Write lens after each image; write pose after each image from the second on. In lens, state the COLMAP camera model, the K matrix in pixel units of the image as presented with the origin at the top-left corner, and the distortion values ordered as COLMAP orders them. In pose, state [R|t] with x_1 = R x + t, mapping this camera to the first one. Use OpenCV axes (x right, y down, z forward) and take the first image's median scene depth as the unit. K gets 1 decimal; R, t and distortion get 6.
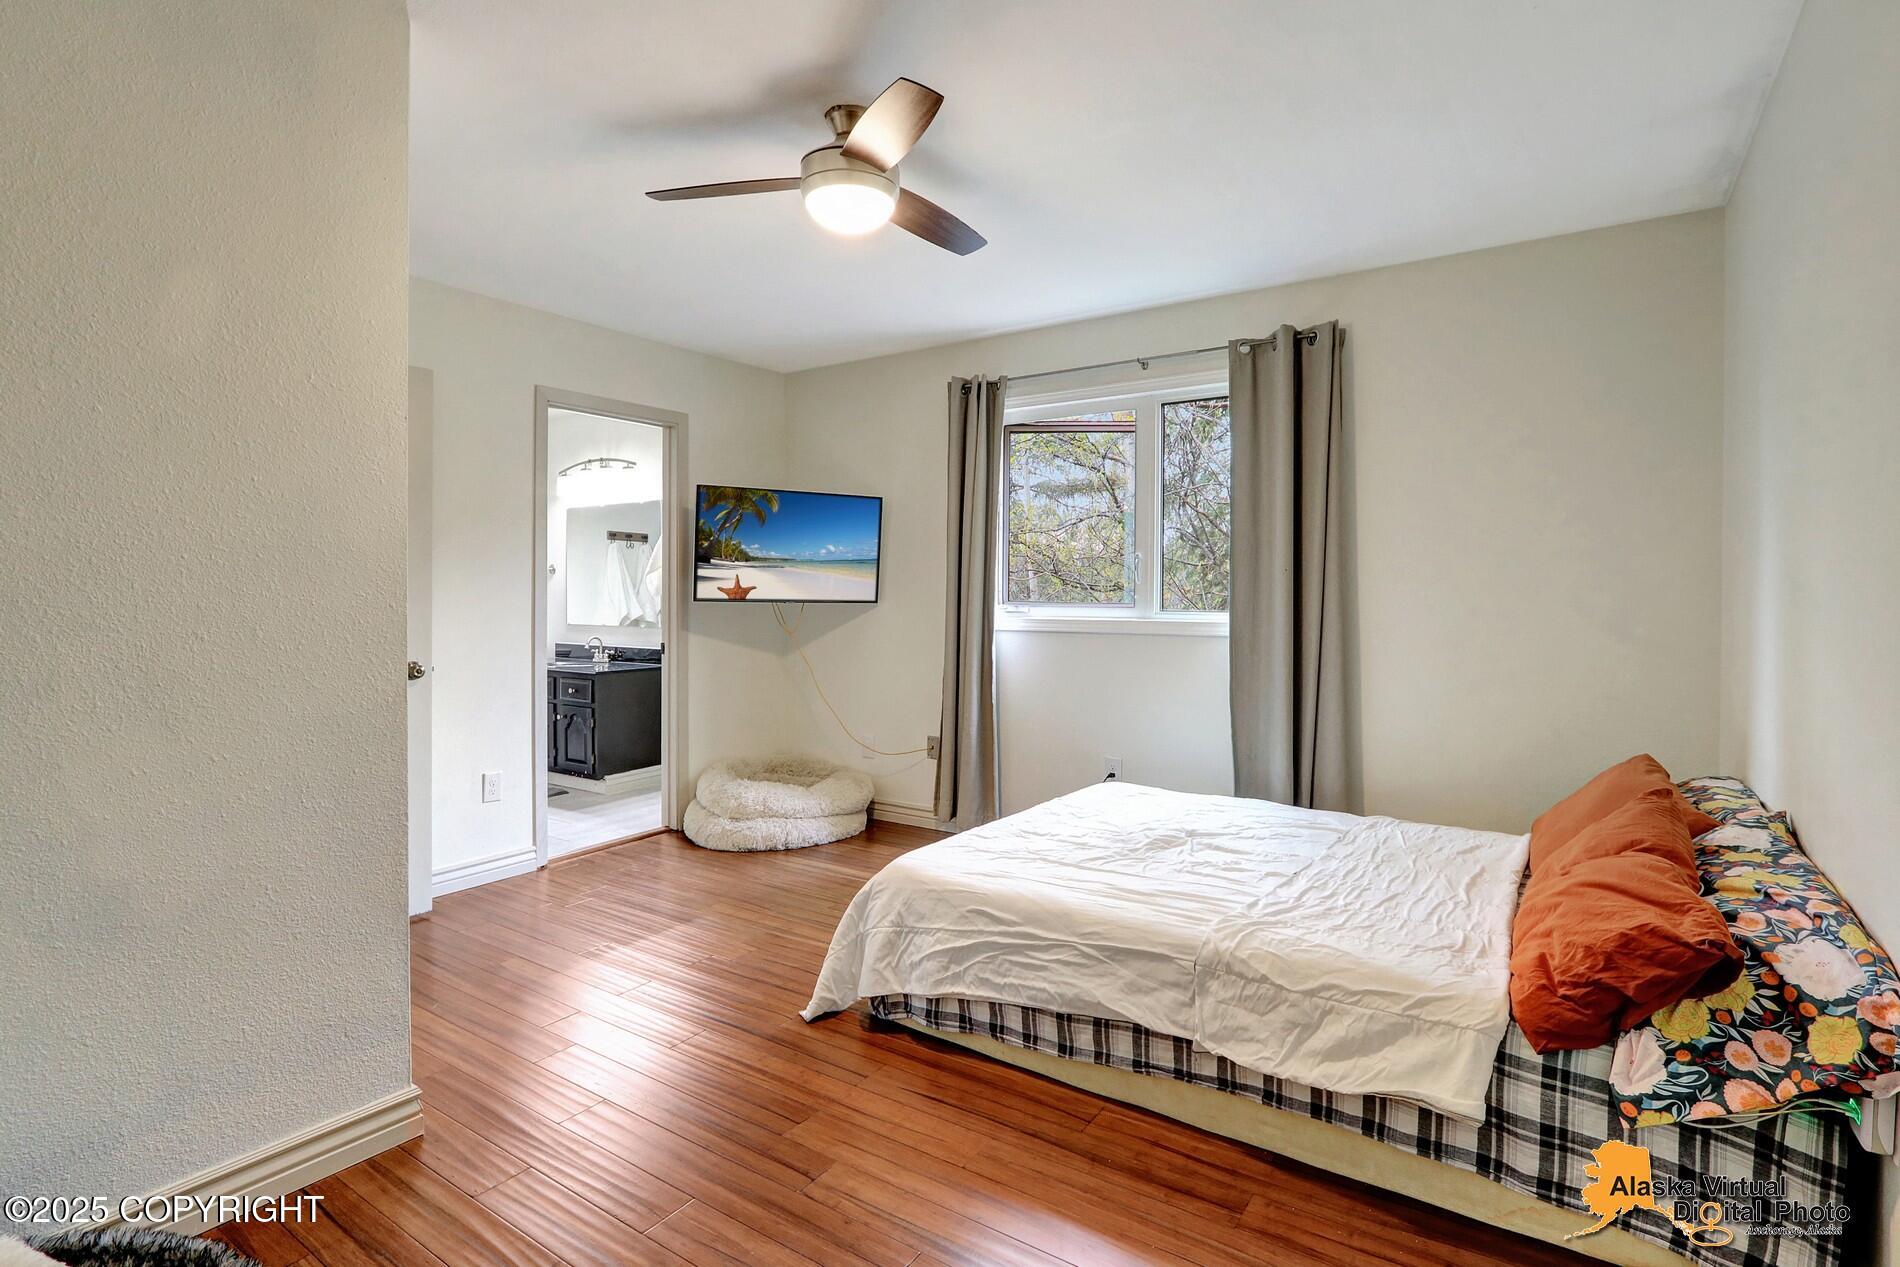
lens RADIAL K [[933.1, 0, 941.2], [0, 933.1, 594.9], [0, 0, 1]] dist [-0.000315, 0.000105]
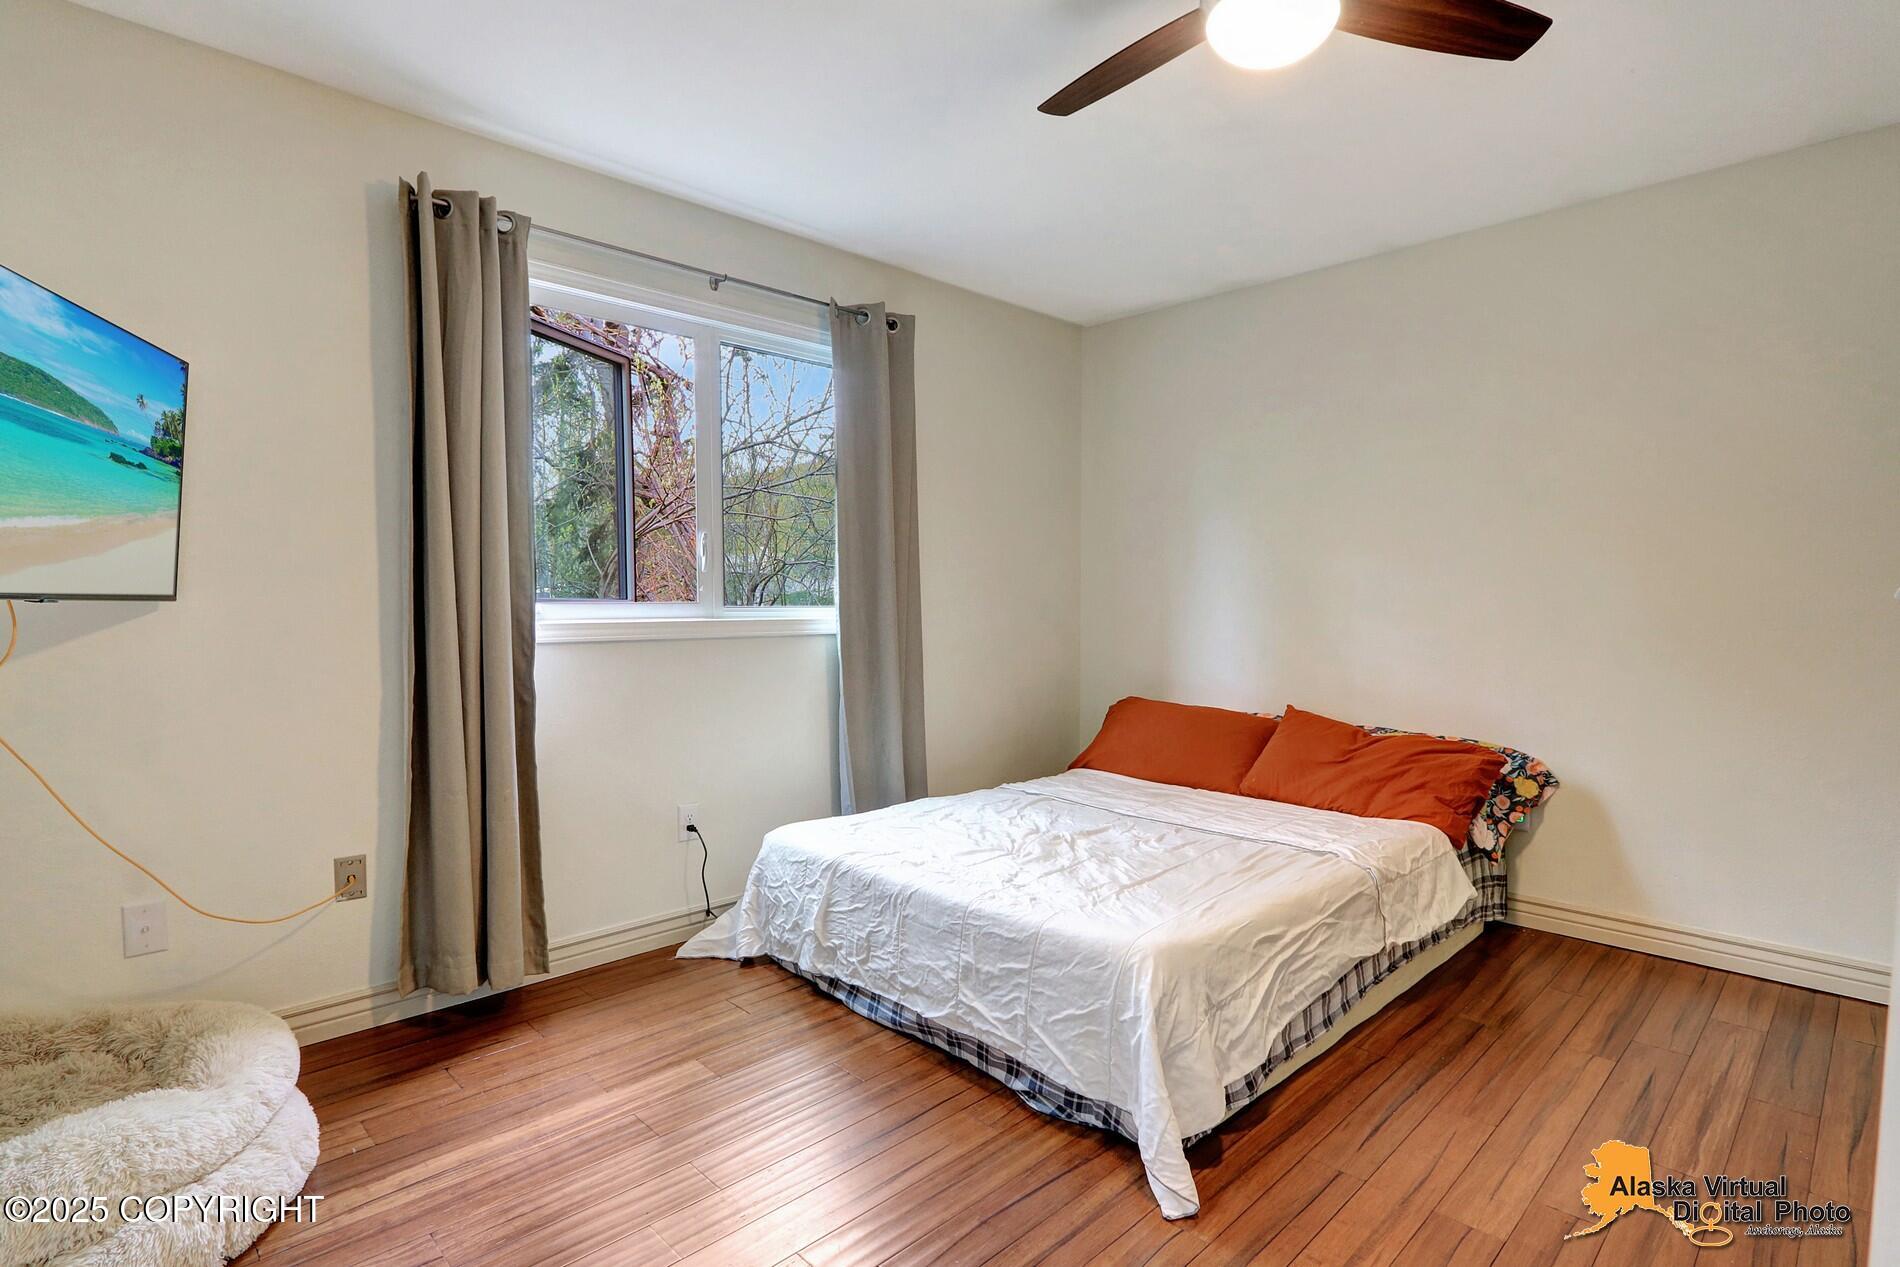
lens RADIAL K [[977.0, 0, 950.0], [0, 977.0, 633.5], [0, 0, 1]] dist [-0.003690, -0.000391]
pose [[0.175148, -0.041851, 0.983652, -0.891640], [-0.003202, 0.999067, 0.043077, 0.006031], [-0.984537, -0.010694, 0.174851, 1.100024]]
